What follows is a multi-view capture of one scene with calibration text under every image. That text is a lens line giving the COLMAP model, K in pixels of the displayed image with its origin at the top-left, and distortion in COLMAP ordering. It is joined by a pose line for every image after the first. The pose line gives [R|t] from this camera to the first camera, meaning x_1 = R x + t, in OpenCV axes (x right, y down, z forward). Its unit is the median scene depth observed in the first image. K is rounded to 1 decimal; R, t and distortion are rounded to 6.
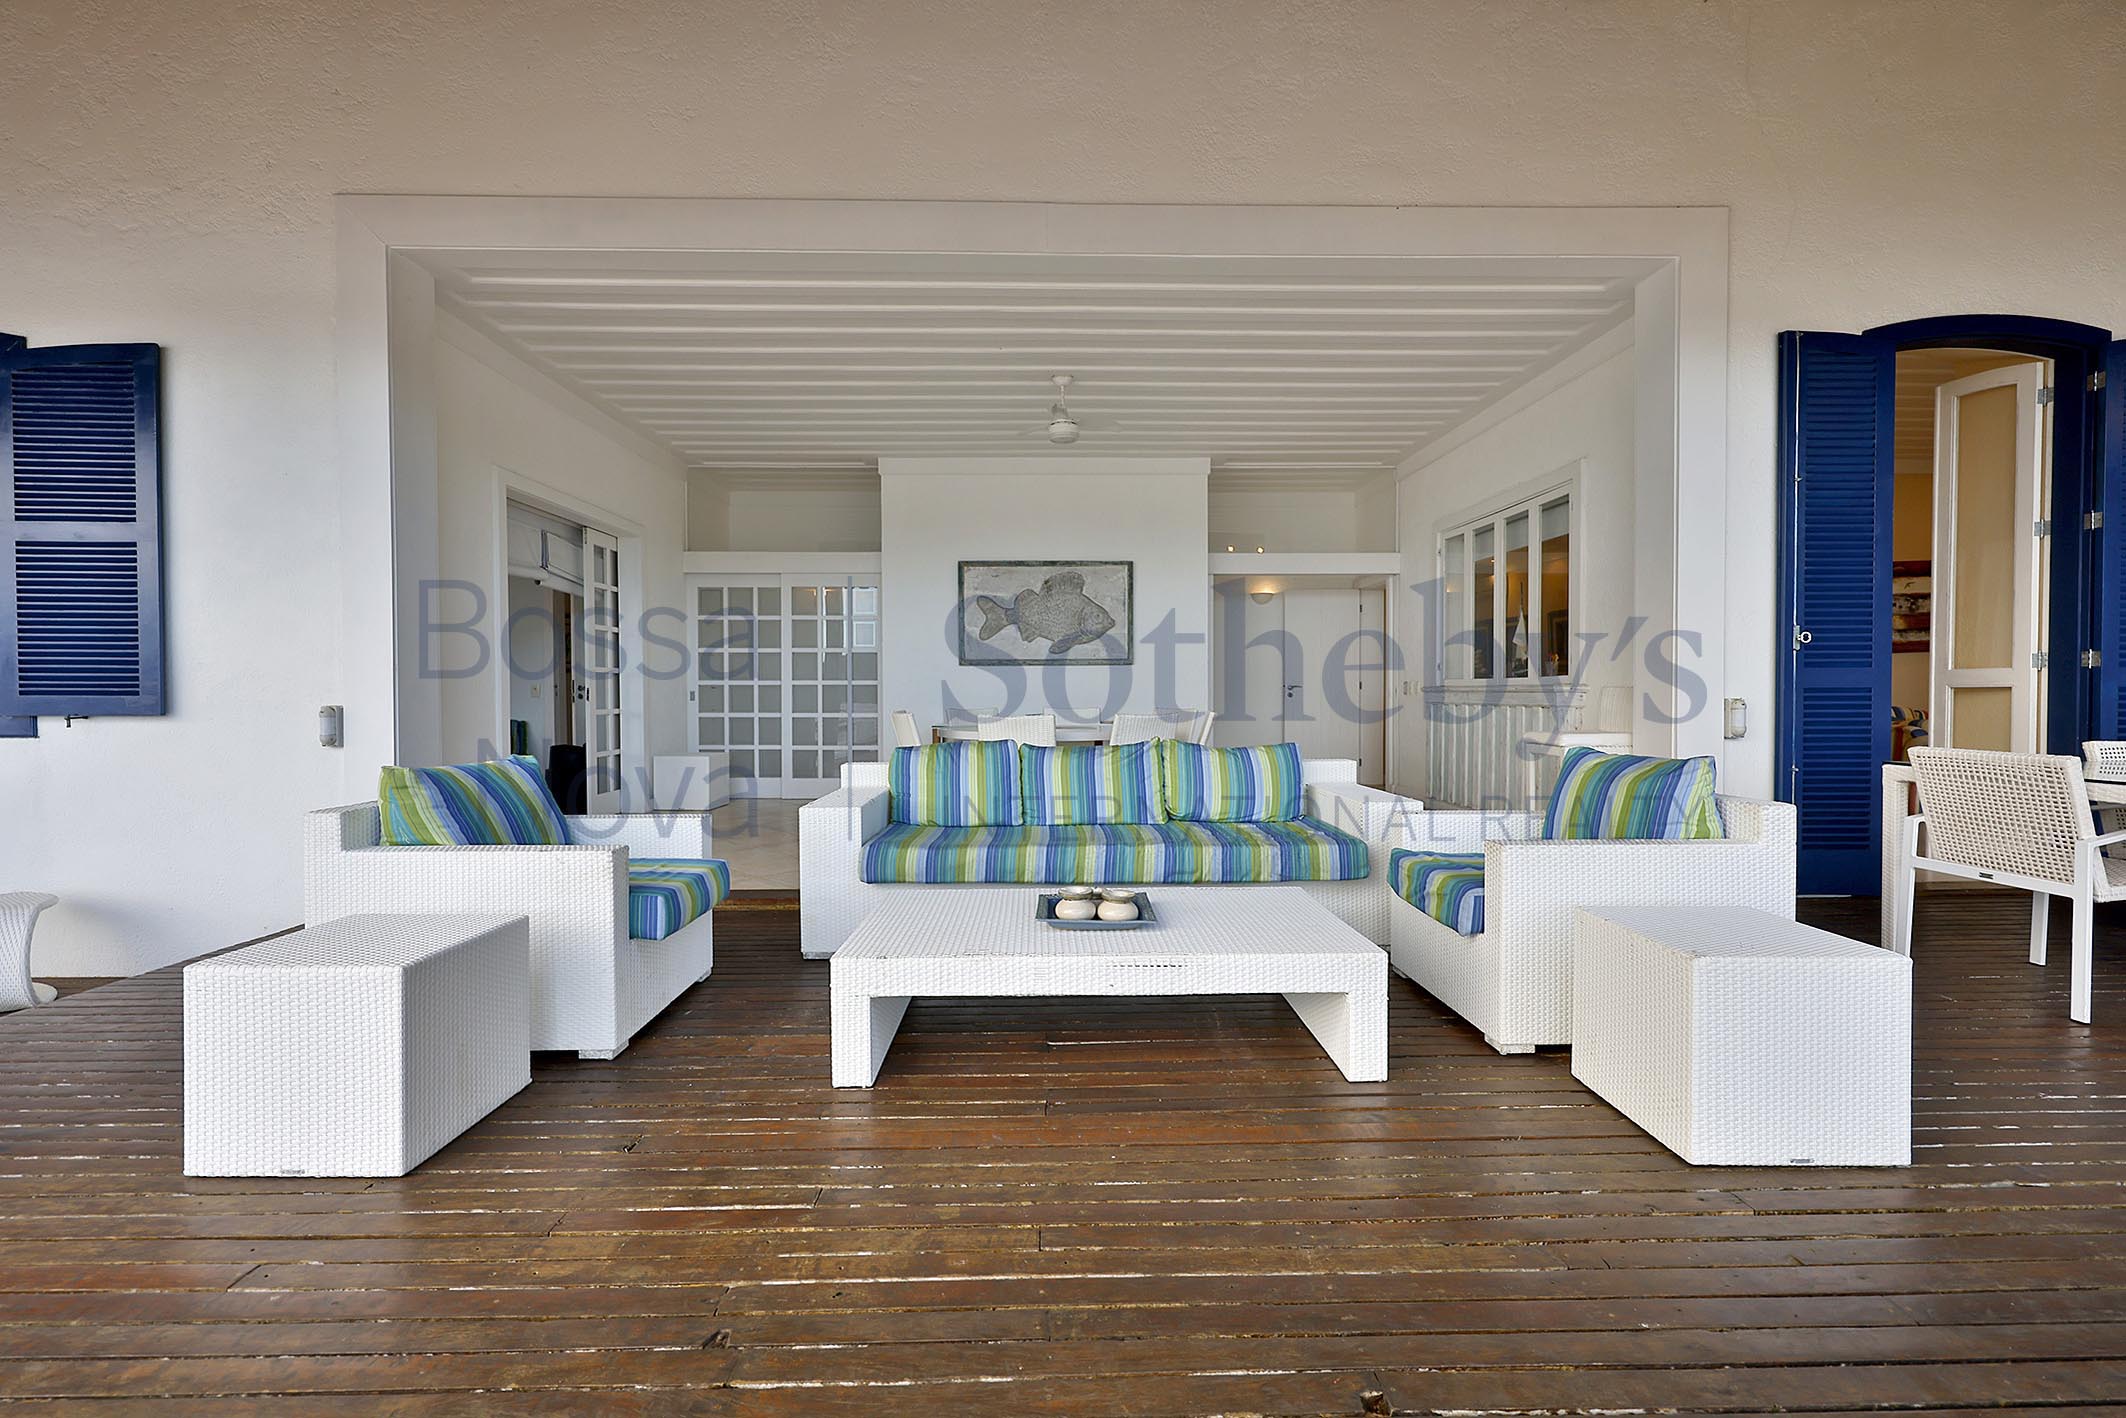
lens RADIAL K [[896.8, 0, 1062.0], [0, 896.8, 708.9], [0, 0, 1]] dist [0.000566, 0.000319]
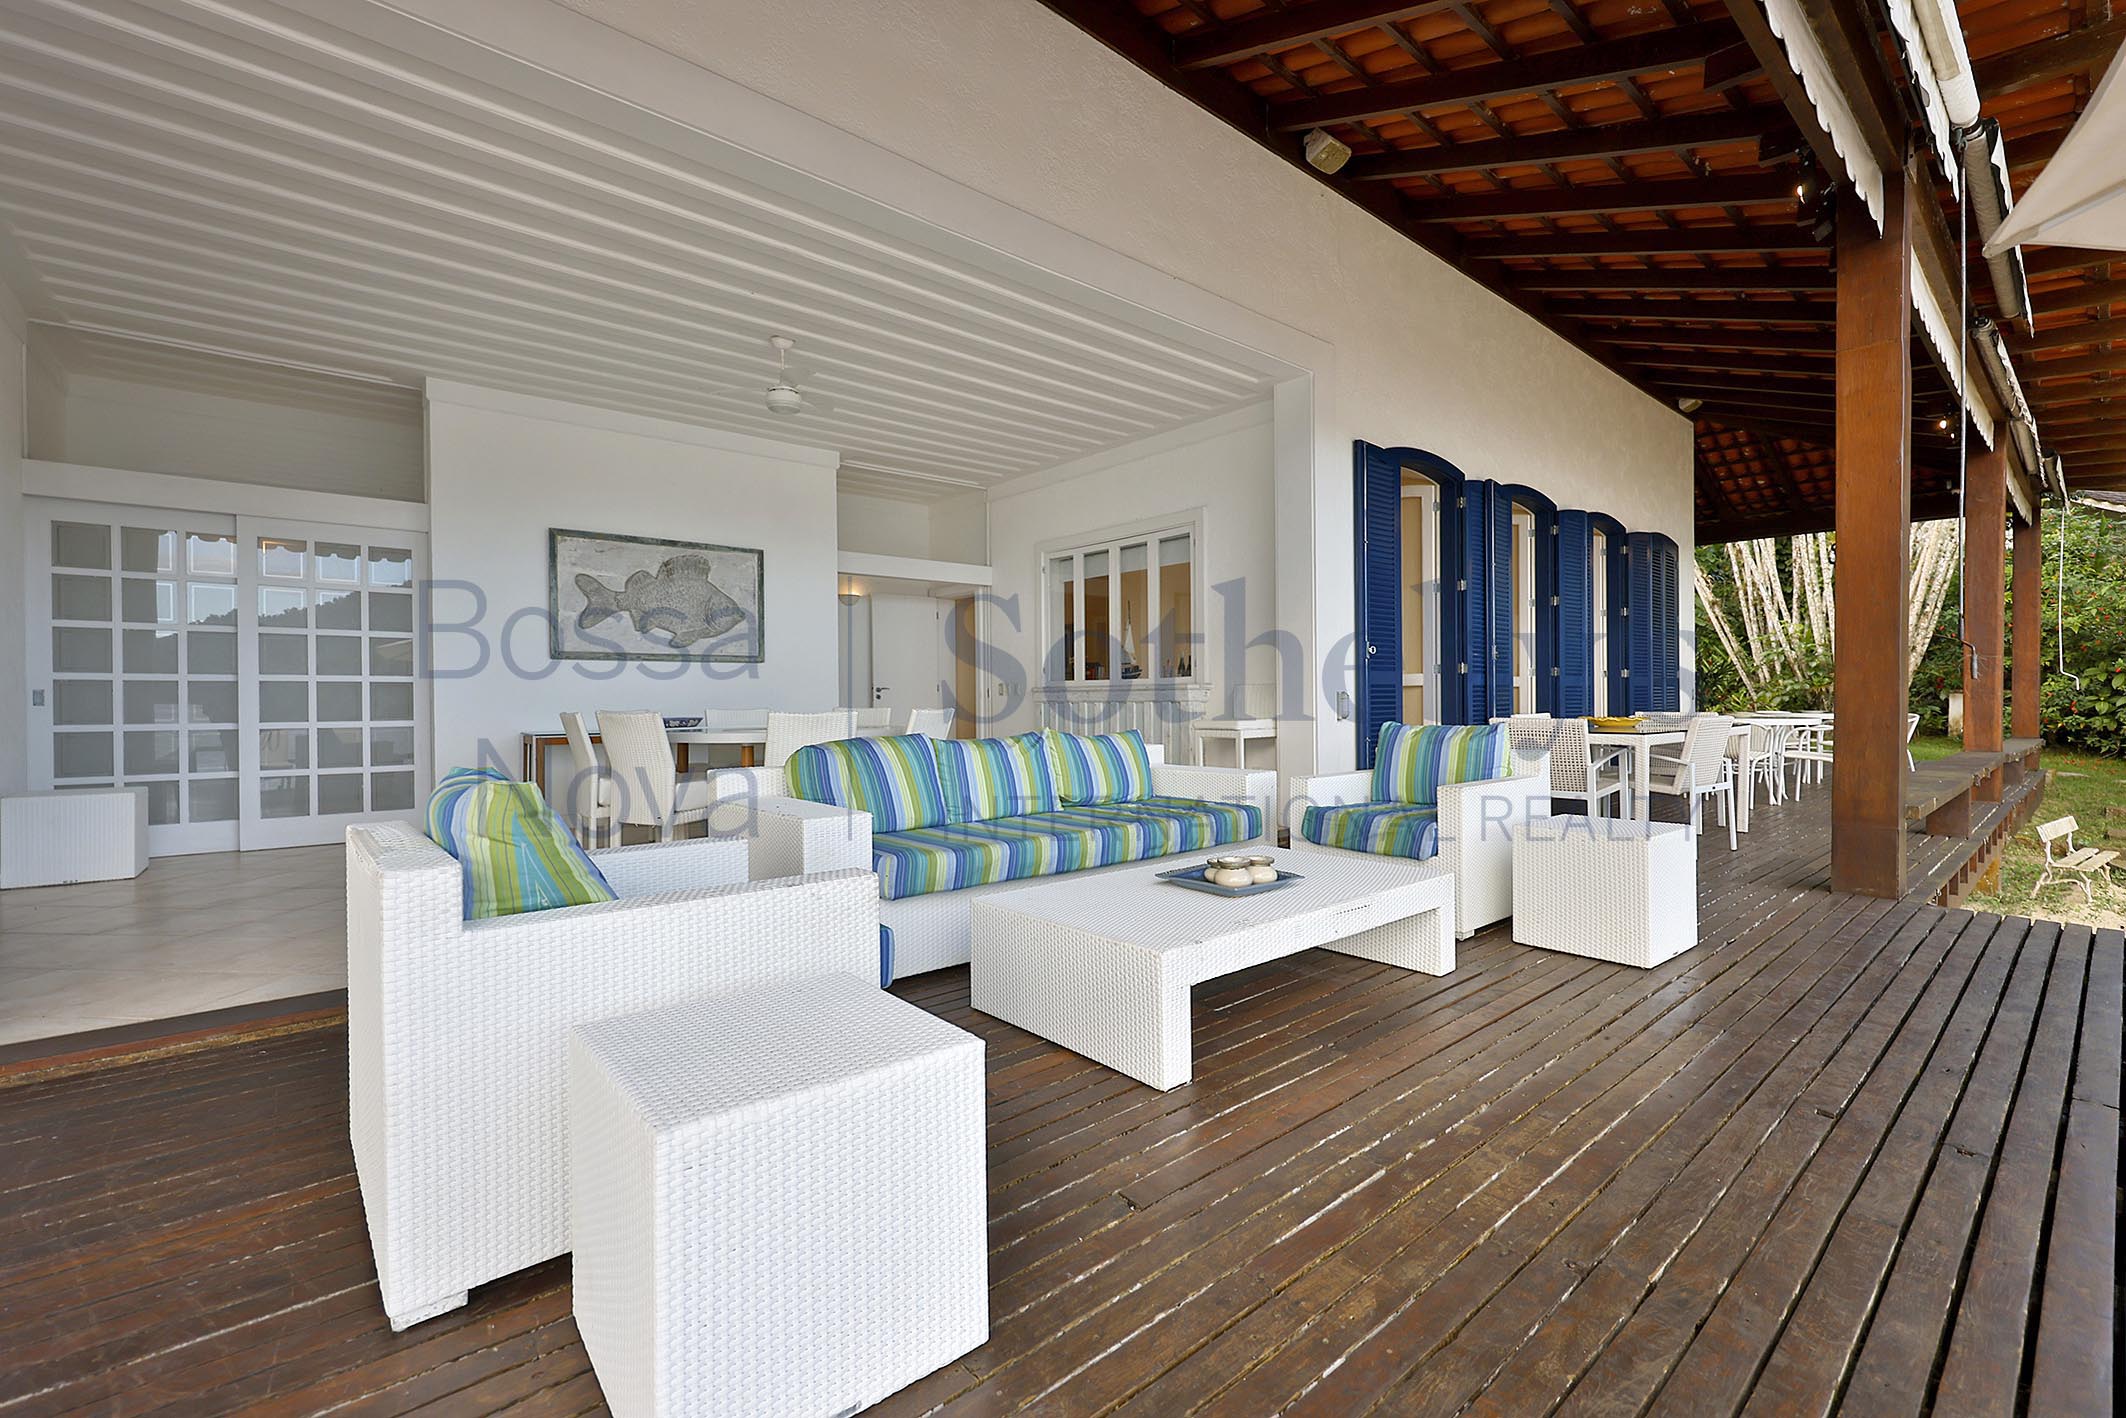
lens RADIAL K [[900.2, 0, 1048.2], [0, 900.2, 706.6], [0, 0, 1]] dist [0.000175, 0.000196]
pose [[0.777918, -0.008849, 0.628304, -0.365895], [0.017767, 0.999811, -0.007916, 0.011050], [-0.628115, 0.017321, 0.777928, 0.134601]]
